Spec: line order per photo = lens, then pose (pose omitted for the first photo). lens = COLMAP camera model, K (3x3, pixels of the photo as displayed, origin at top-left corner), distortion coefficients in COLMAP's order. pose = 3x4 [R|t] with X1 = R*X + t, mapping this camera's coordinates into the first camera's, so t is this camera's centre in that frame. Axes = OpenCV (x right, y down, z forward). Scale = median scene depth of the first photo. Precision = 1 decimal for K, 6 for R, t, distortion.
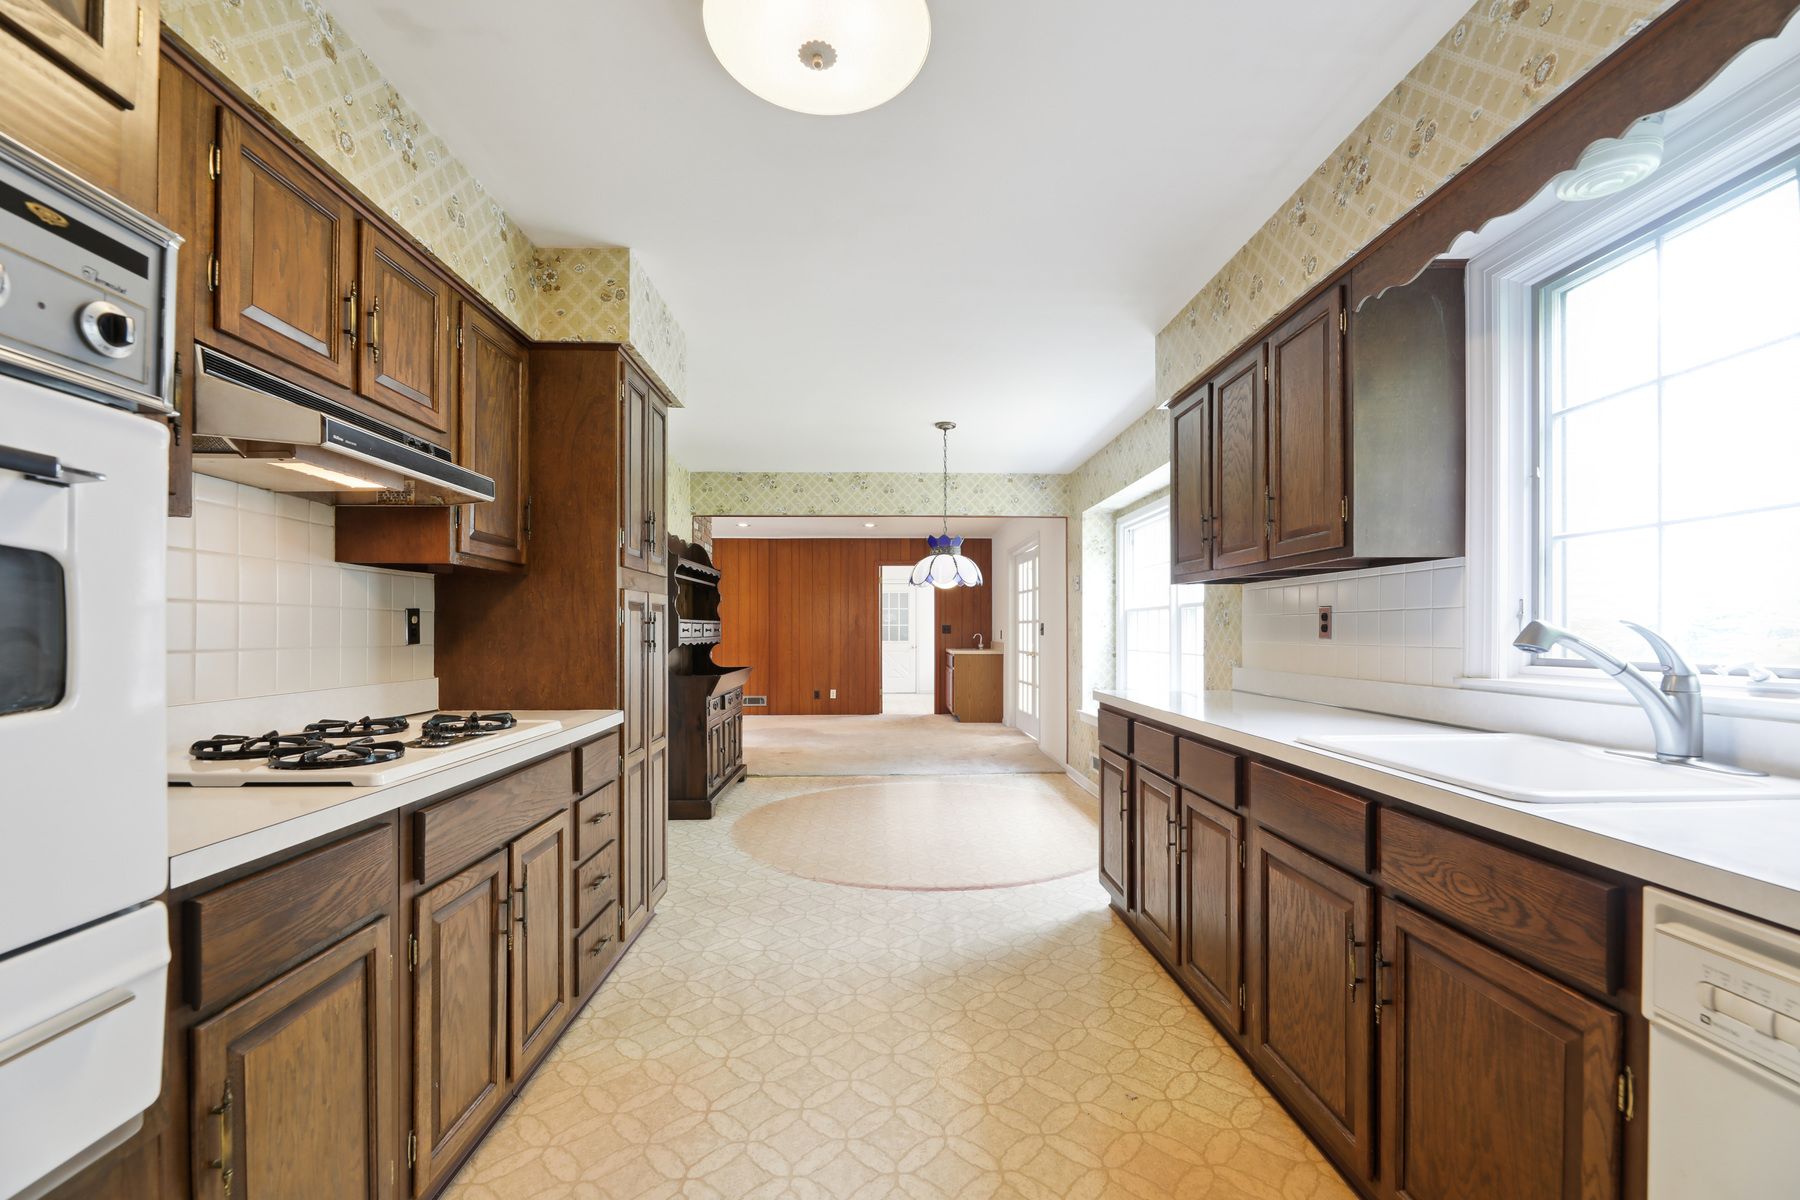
lens RADIAL K [[749.0, 0, 908.1], [0, 749.0, 629.8], [0, 0, 1]] dist [0.005920, -0.004873]
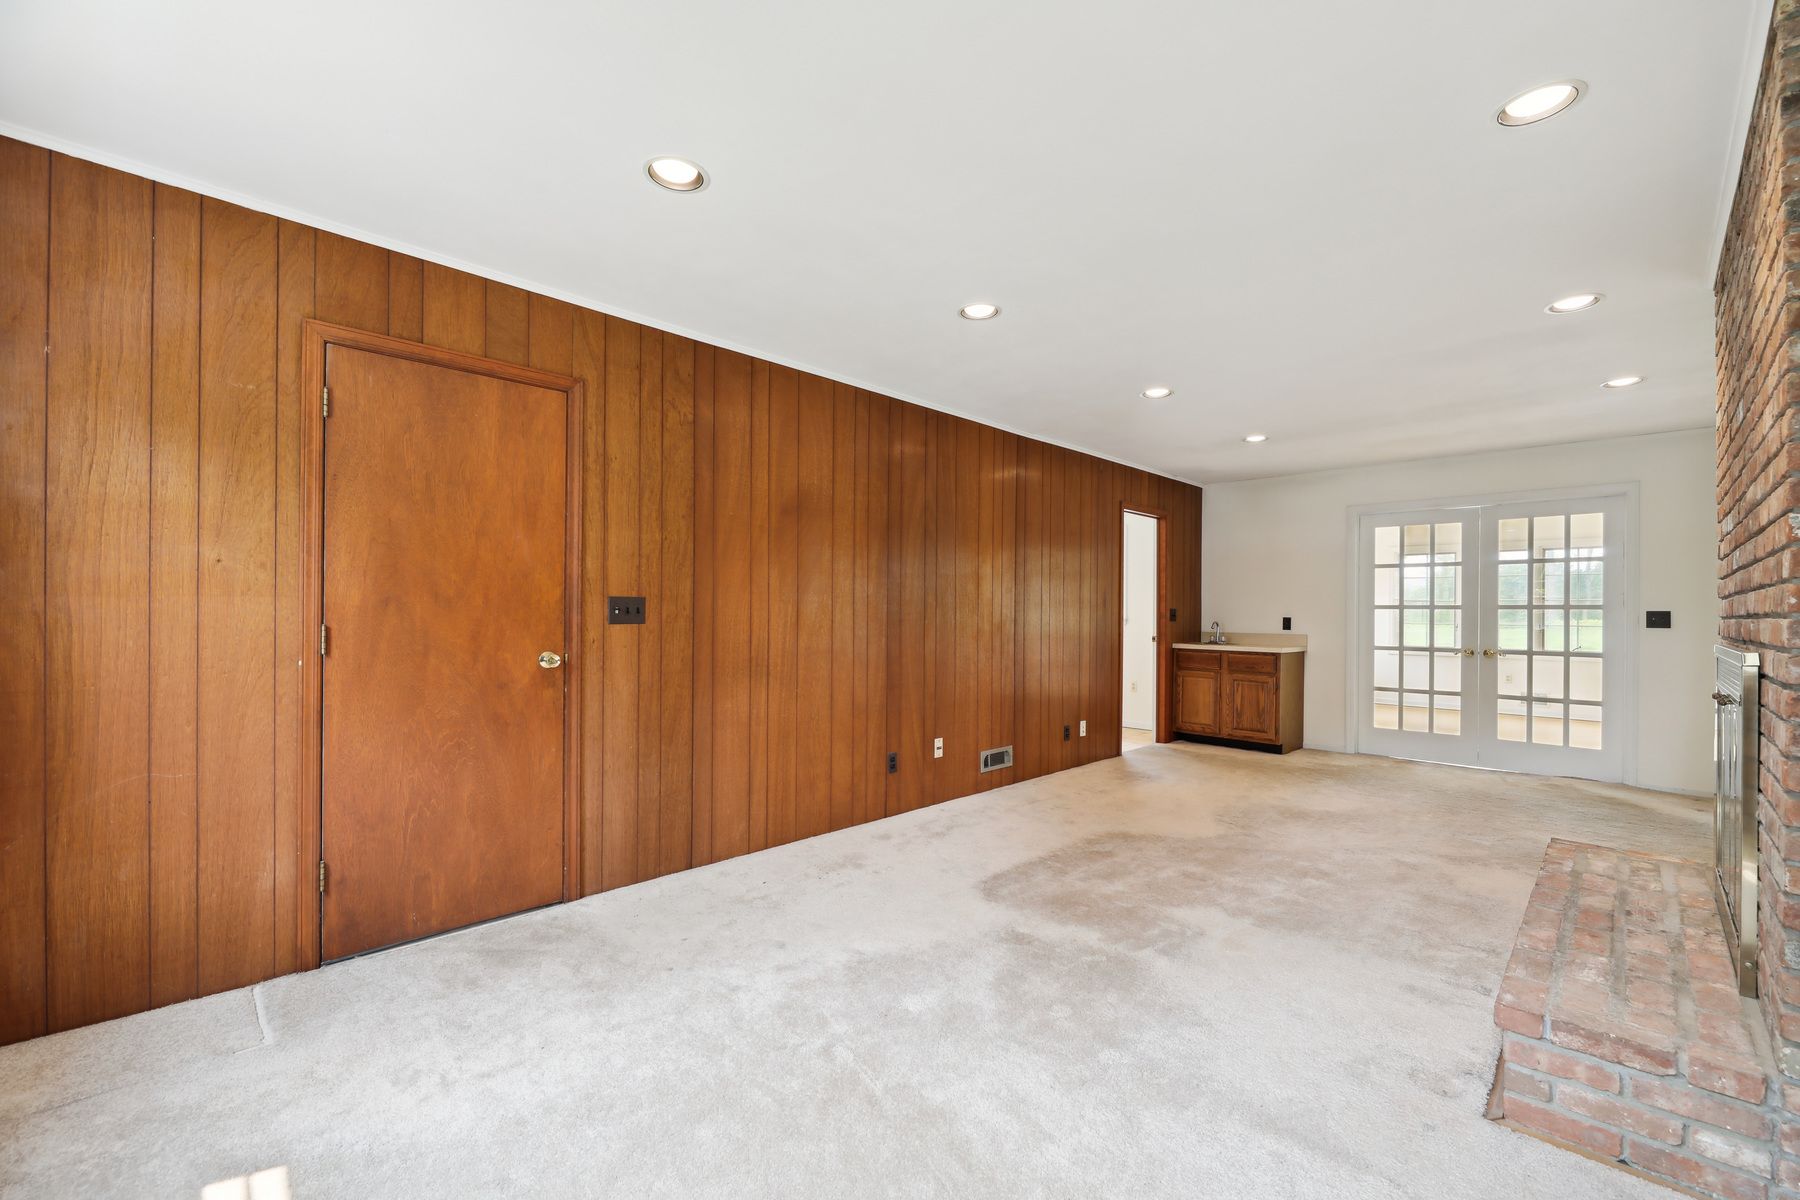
lens RADIAL K [[749.0, 0, 901.3], [0, 749.0, 617.1], [0, 0, 1]] dist [0.005920, -0.004873]
pose [[0.740270, 0.002774, 0.672304, -2.161377], [-0.009580, 0.999933, 0.006423, -0.002985], [-0.672242, -0.011195, 0.740247, 2.509264]]
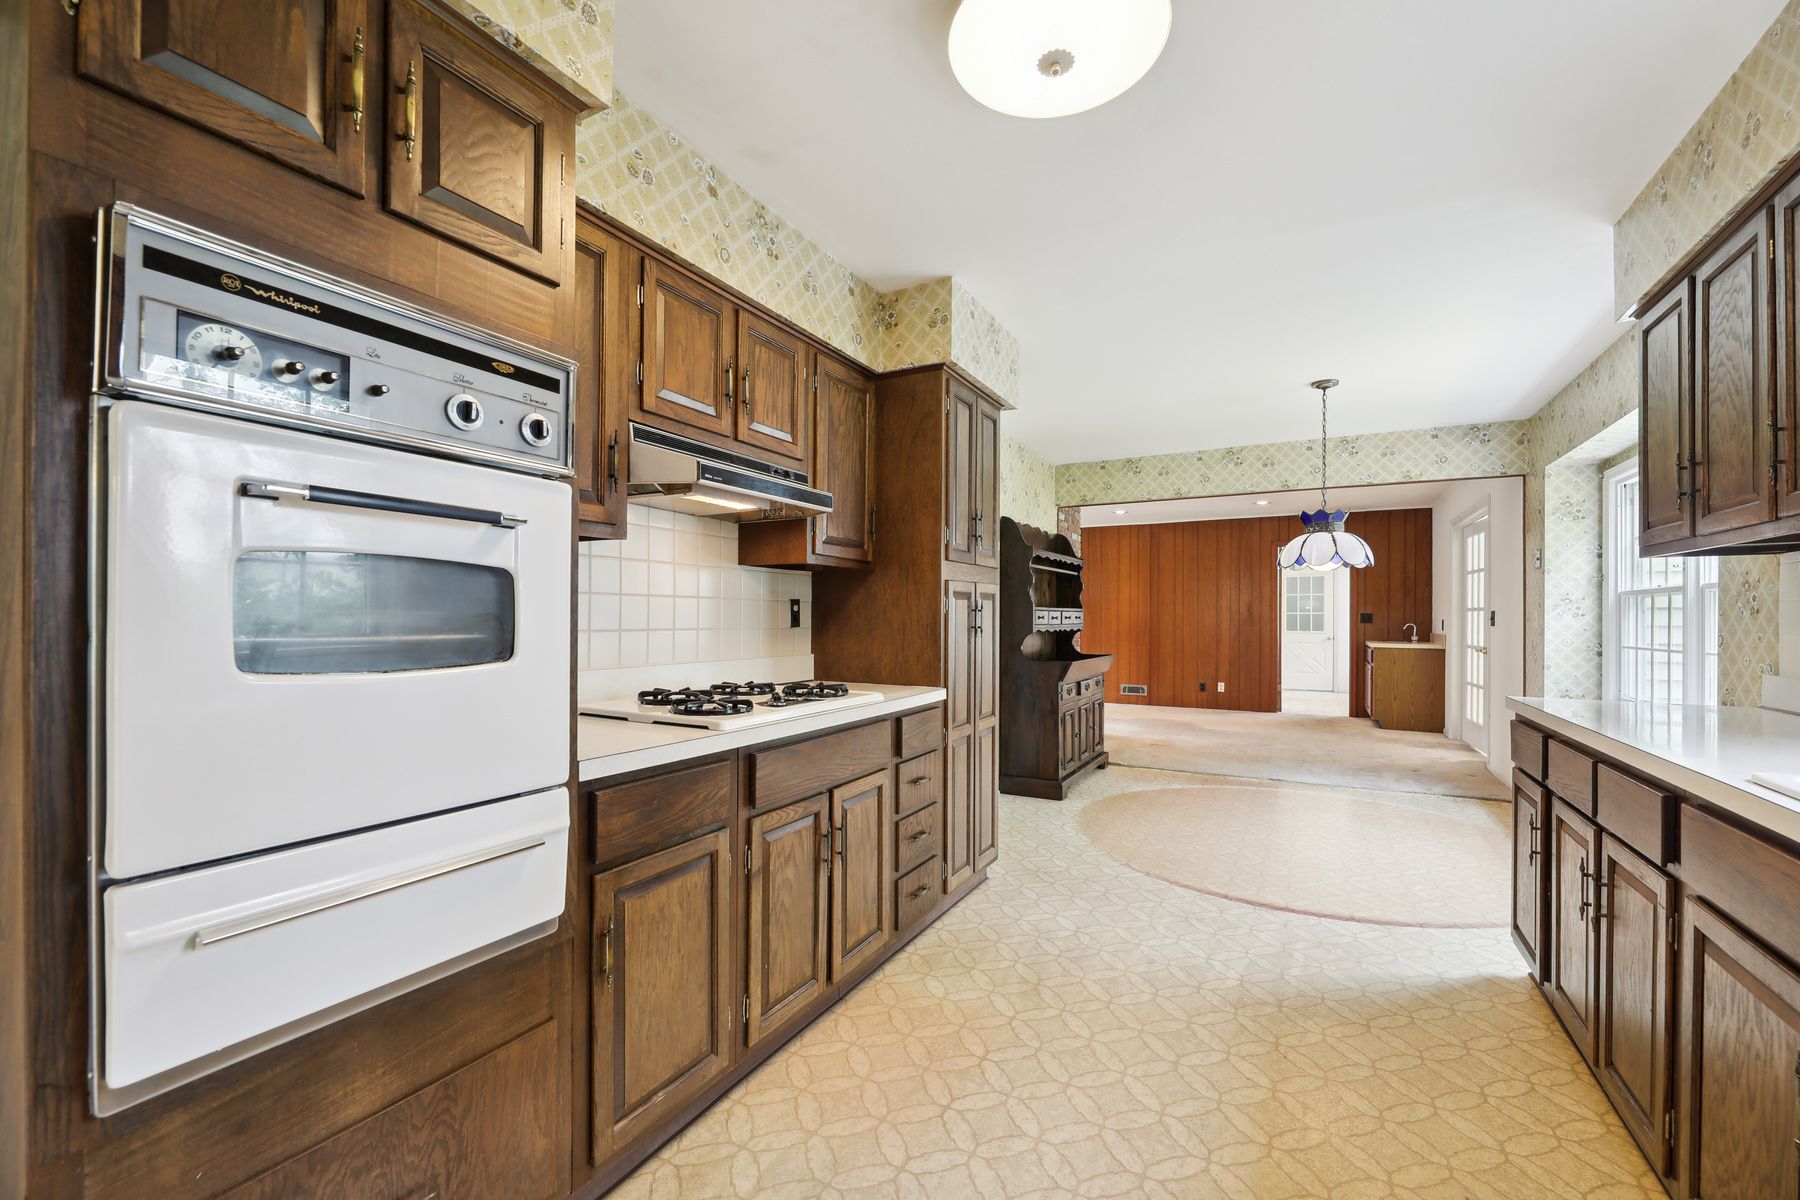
lens RADIAL K [[749.0, 0, 902.5], [0, 749.0, 616.1], [0, 0, 1]] dist [0.005920, -0.004873]
pose [[0.859732, 0.003284, -0.510734, 0.127048], [-0.004356, 0.999990, -0.000904, 0.000553], [0.510726, 0.003002, 0.859738, 0.001164]]
